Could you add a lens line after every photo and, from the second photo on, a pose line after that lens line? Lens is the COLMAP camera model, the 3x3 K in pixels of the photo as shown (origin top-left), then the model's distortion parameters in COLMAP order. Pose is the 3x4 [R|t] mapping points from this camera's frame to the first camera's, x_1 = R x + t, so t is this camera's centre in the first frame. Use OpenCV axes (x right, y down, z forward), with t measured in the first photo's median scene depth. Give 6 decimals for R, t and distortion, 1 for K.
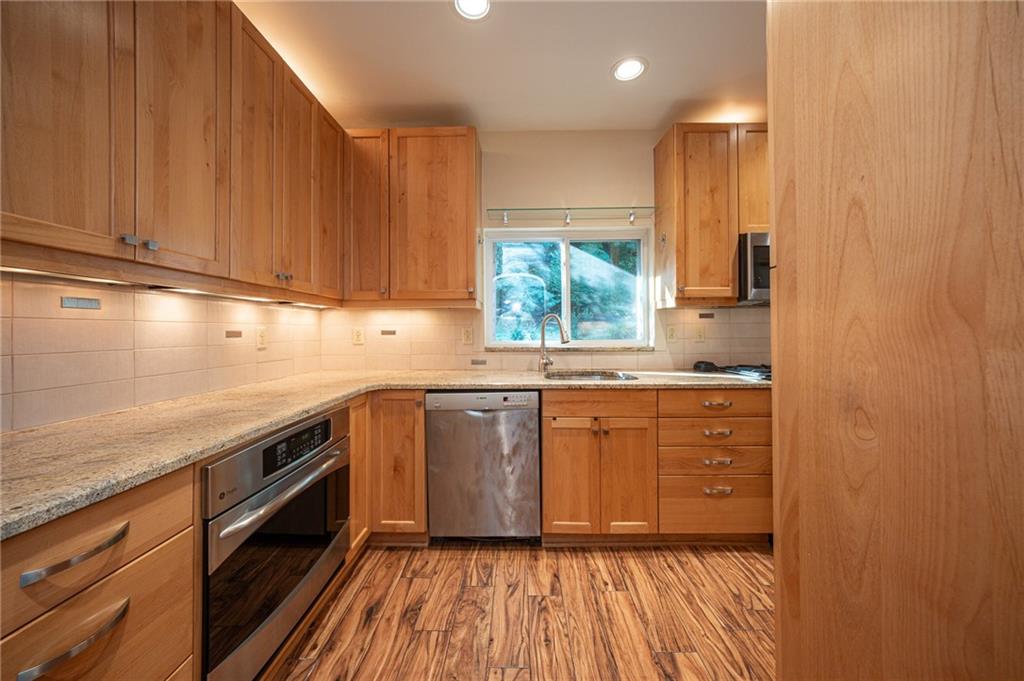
lens RADIAL K [[369.1, 0, 510.1], [0, 369.1, 332.7], [0, 0, 1]] dist [-0.001474, -0.000071]
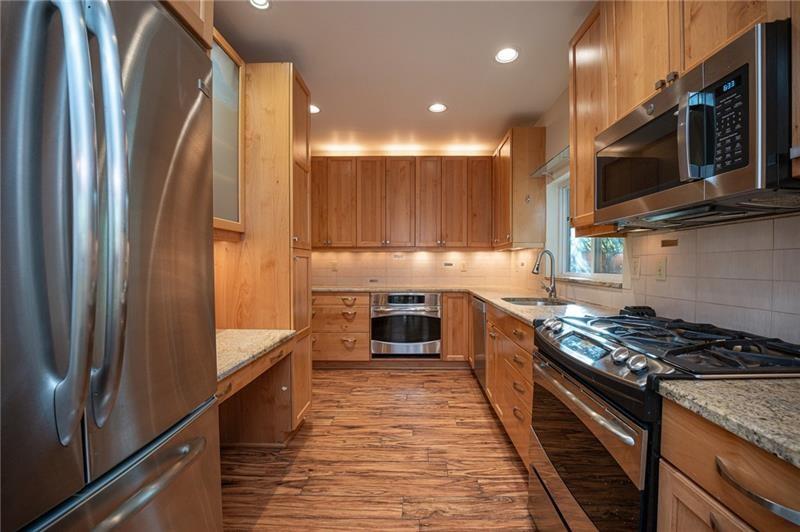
lens RADIAL K [[335.0, 0, 414.3], [0, 335.0, 264.7], [0, 0, 1]] dist [0.000211, 0.000012]
pose [[0.018089, 0.007983, -0.999805, 1.487319], [-0.003638, 0.999962, 0.007918, -0.011624], [0.999830, 0.003494, 0.018117, 0.657339]]
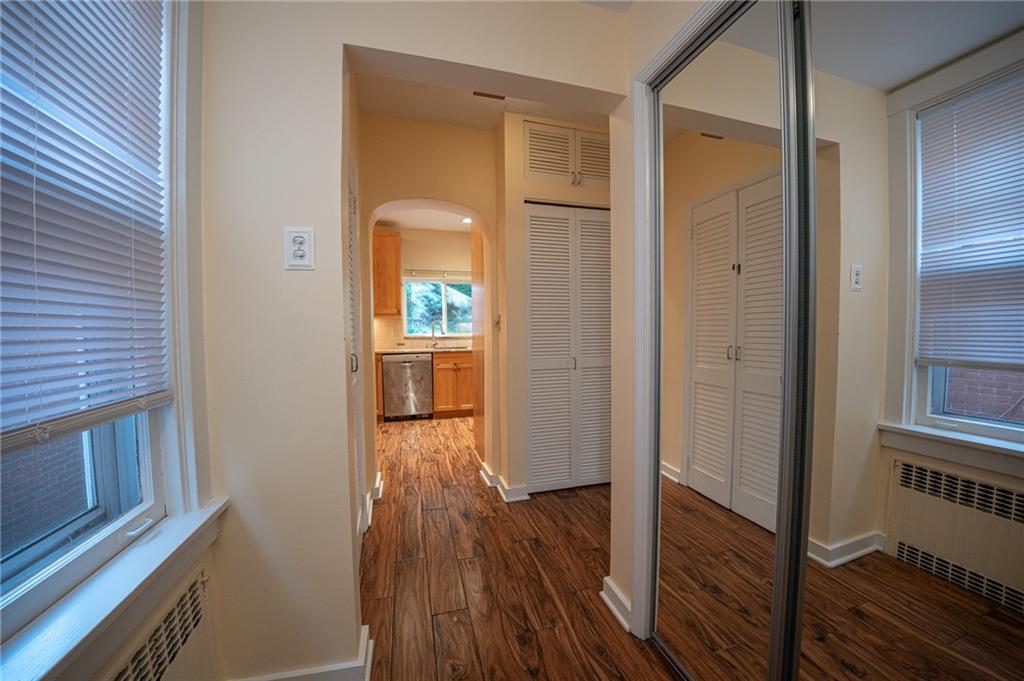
lens RADIAL K [[369.1, 0, 510.1], [0, 369.1, 332.7], [0, 0, 1]] dist [-0.001474, -0.000071]
pose [[0.955791, -0.006819, 0.293967, -0.141643], [0.005645, 0.999972, 0.004841, 0.013901], [-0.293991, -0.002967, 0.955803, -1.473774]]
